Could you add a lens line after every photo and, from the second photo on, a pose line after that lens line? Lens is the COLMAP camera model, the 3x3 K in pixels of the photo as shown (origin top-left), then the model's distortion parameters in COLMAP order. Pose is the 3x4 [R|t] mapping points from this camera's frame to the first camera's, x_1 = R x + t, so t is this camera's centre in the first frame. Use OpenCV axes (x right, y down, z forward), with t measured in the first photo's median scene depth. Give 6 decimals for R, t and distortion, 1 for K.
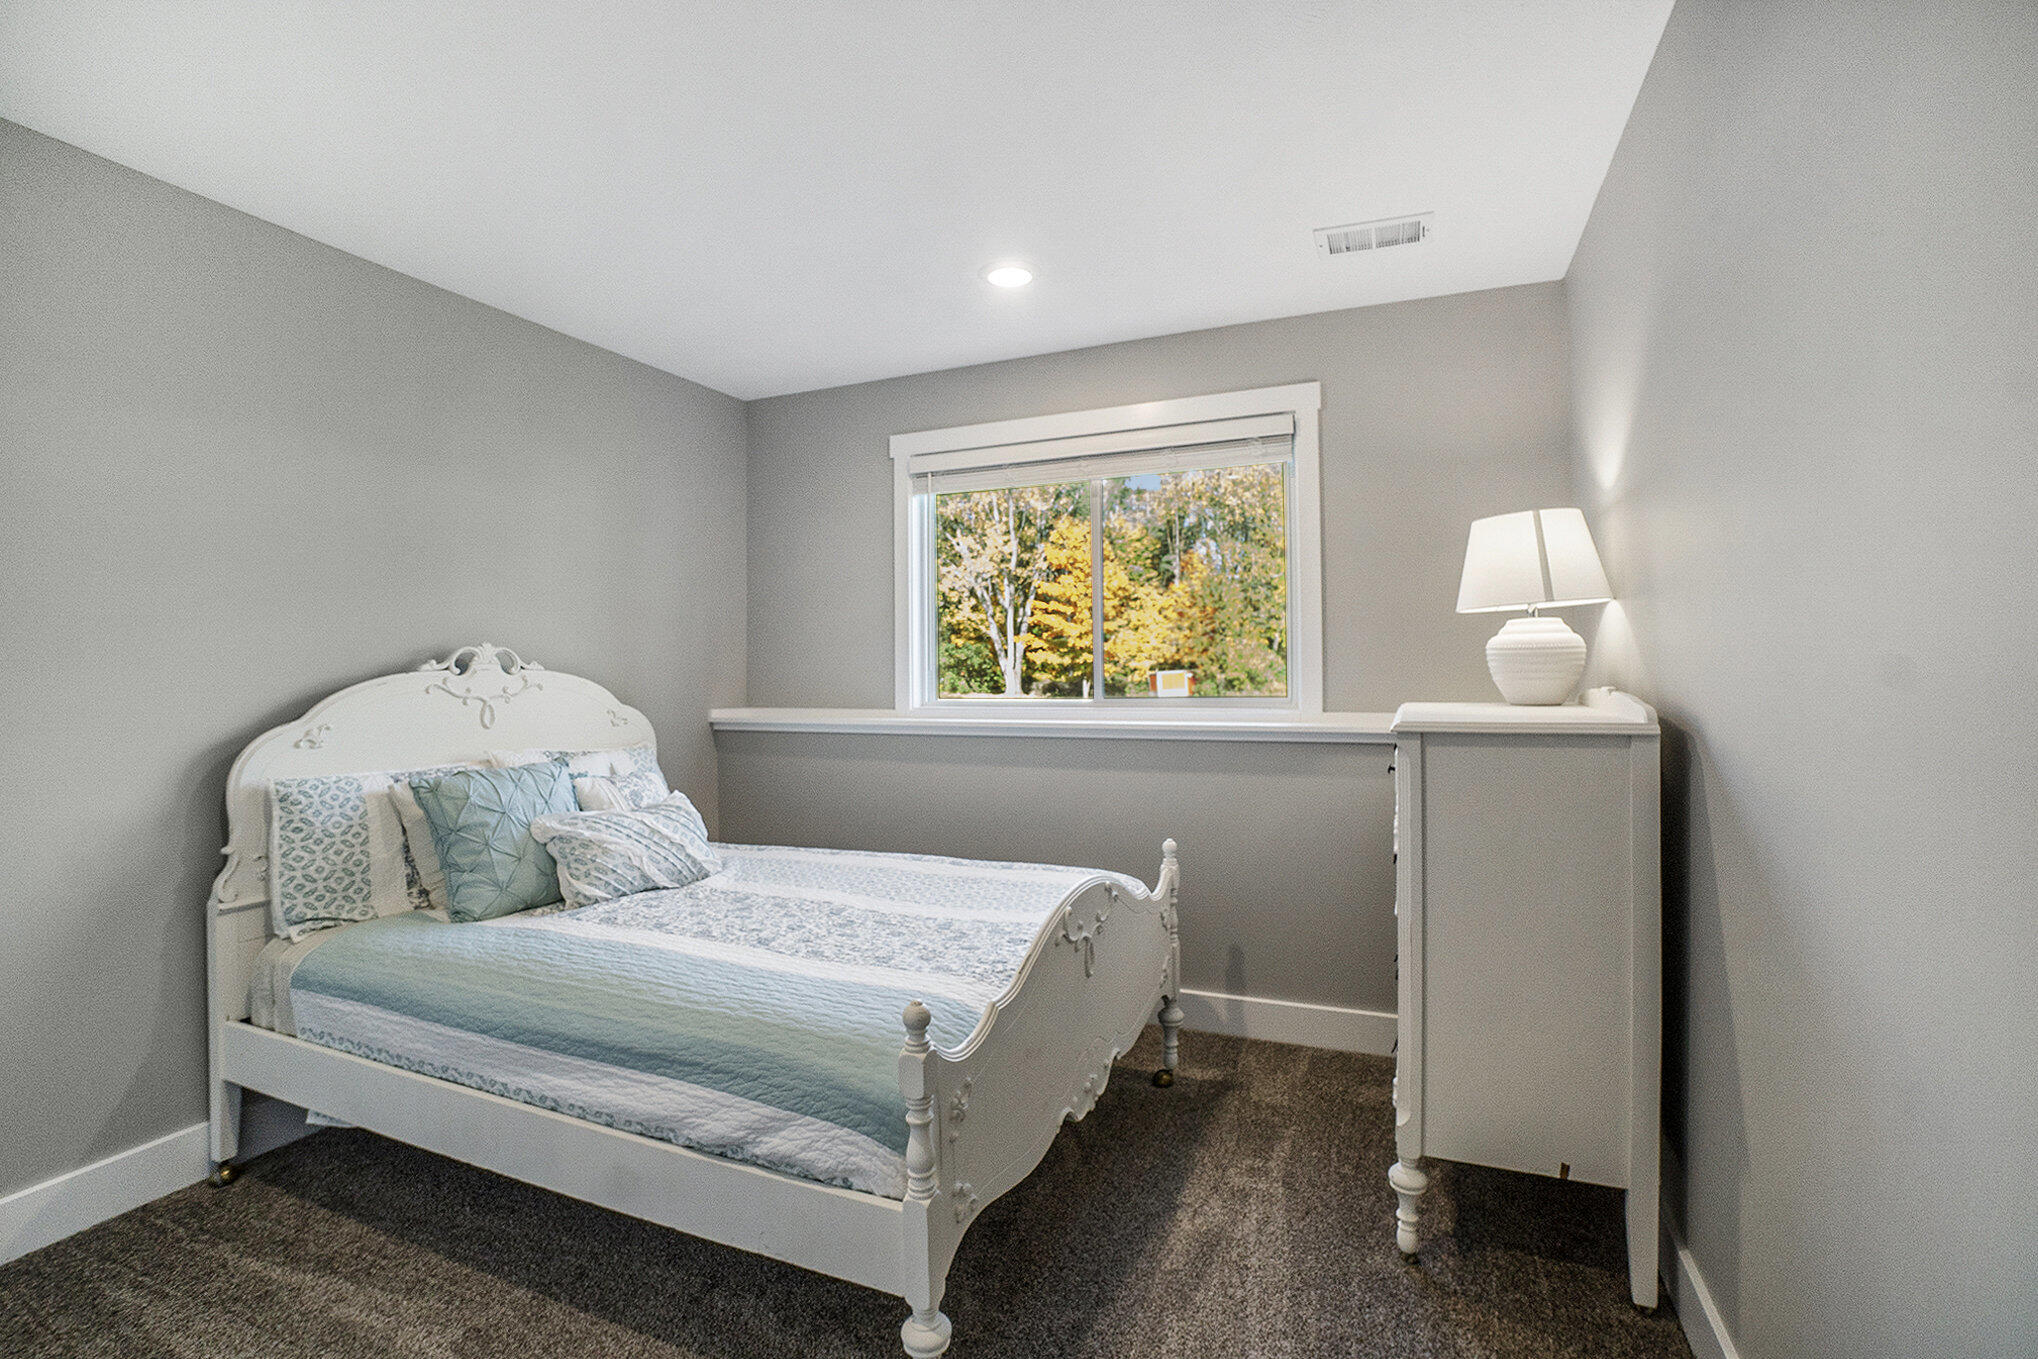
lens RADIAL K [[929.7, 0, 1014.5], [0, 929.7, 678.7], [0, 0, 1]] dist [0.000802, 0.000204]
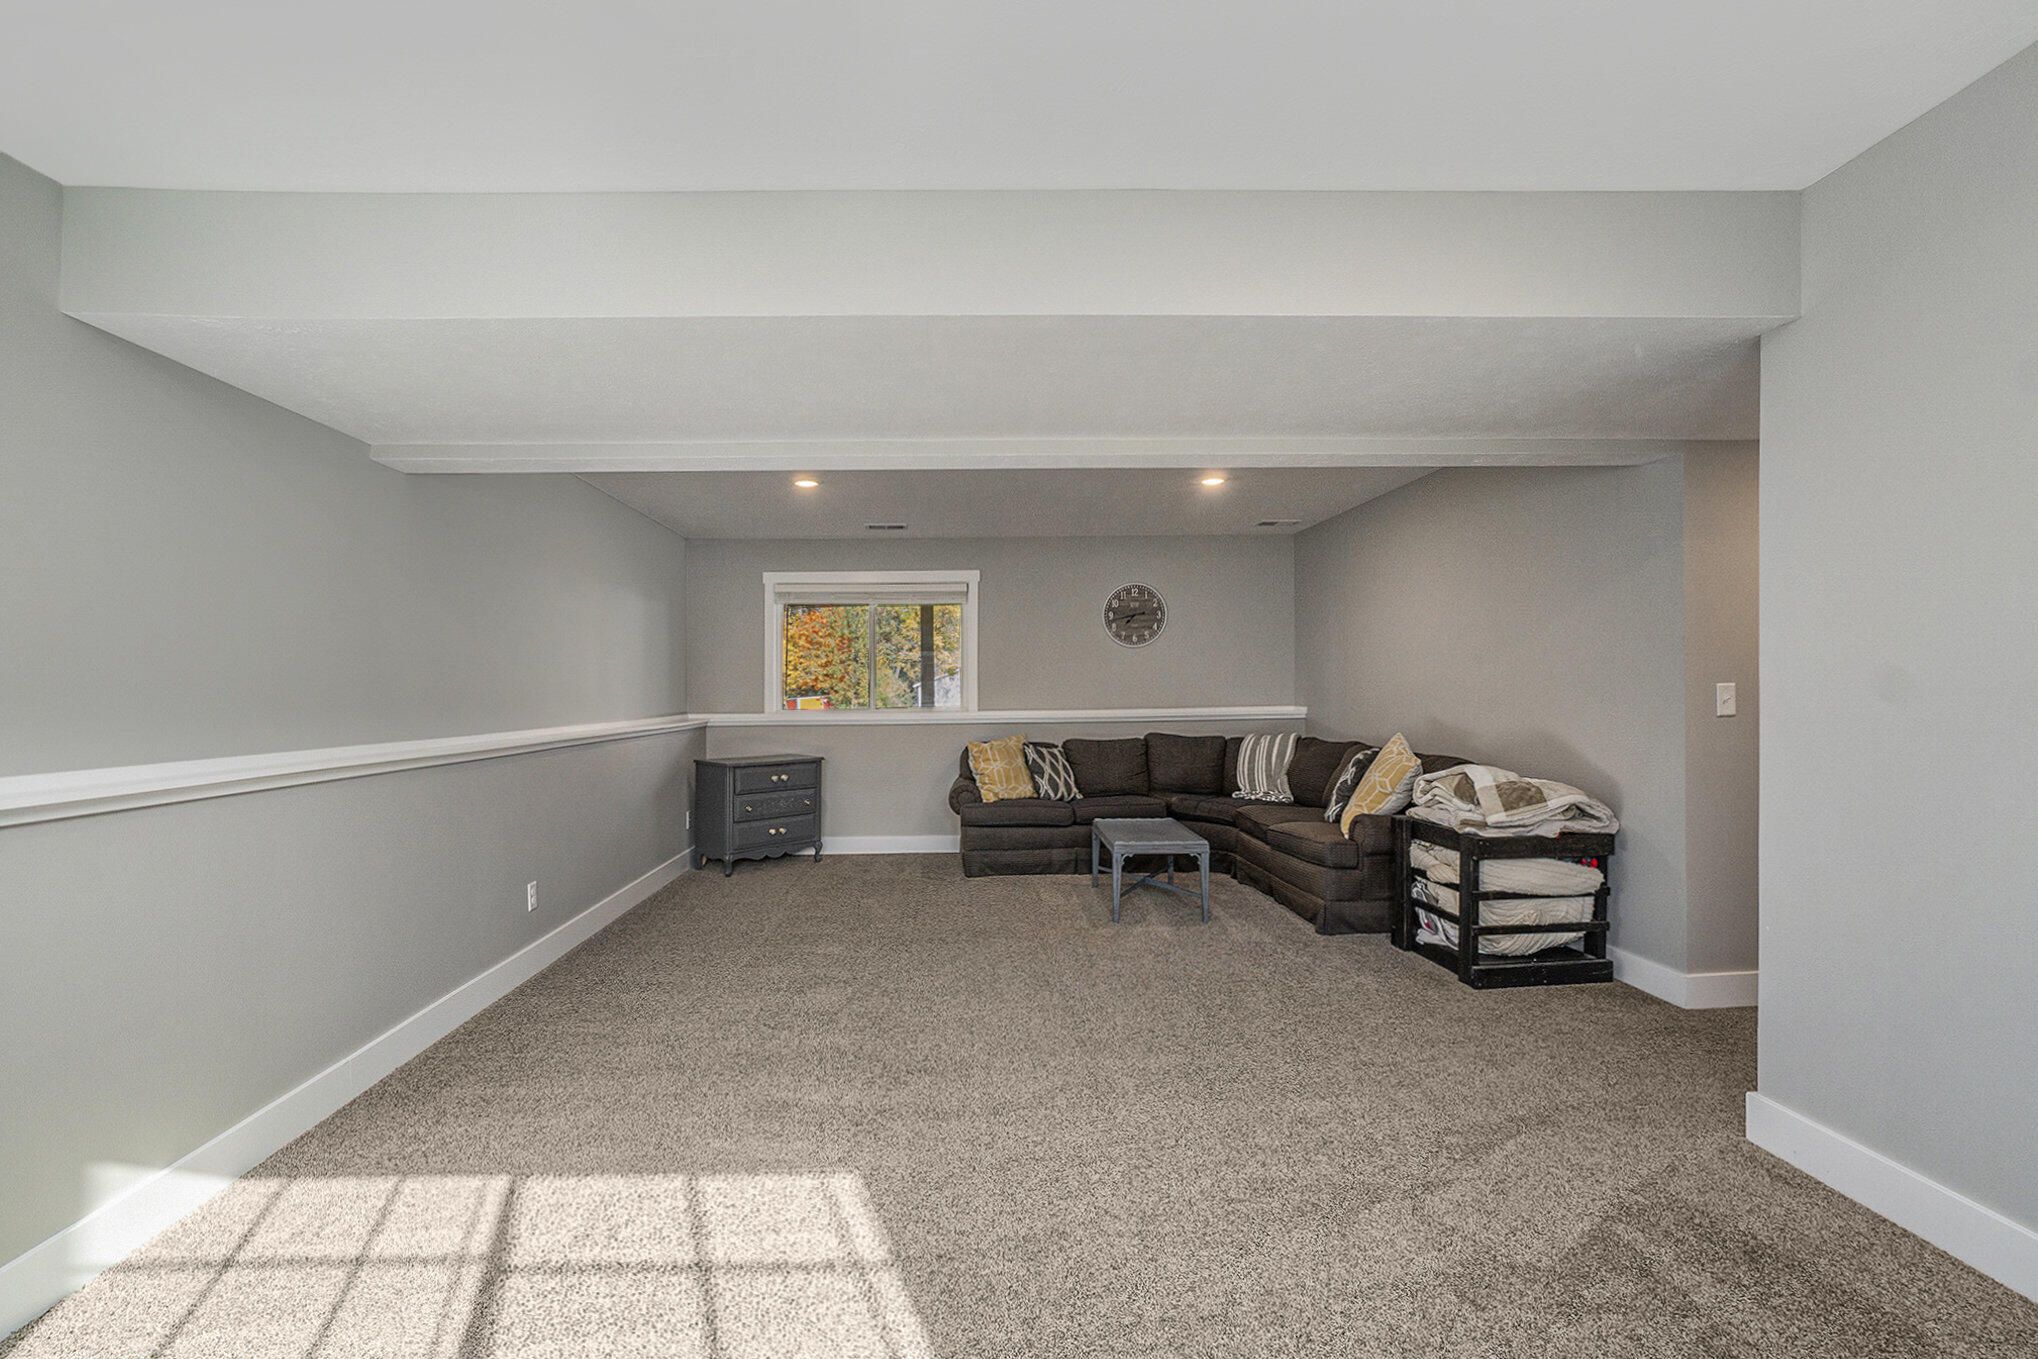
lens RADIAL K [[929.7, 0, 1022.6], [0, 929.7, 683.8], [0, 0, 1]] dist [0.000802, 0.000204]
pose [[0.917507, -0.002654, 0.397711, -0.226735], [0.011489, 0.999737, -0.019835, 0.007790], [-0.397553, 0.022768, 0.917297, -0.549387]]
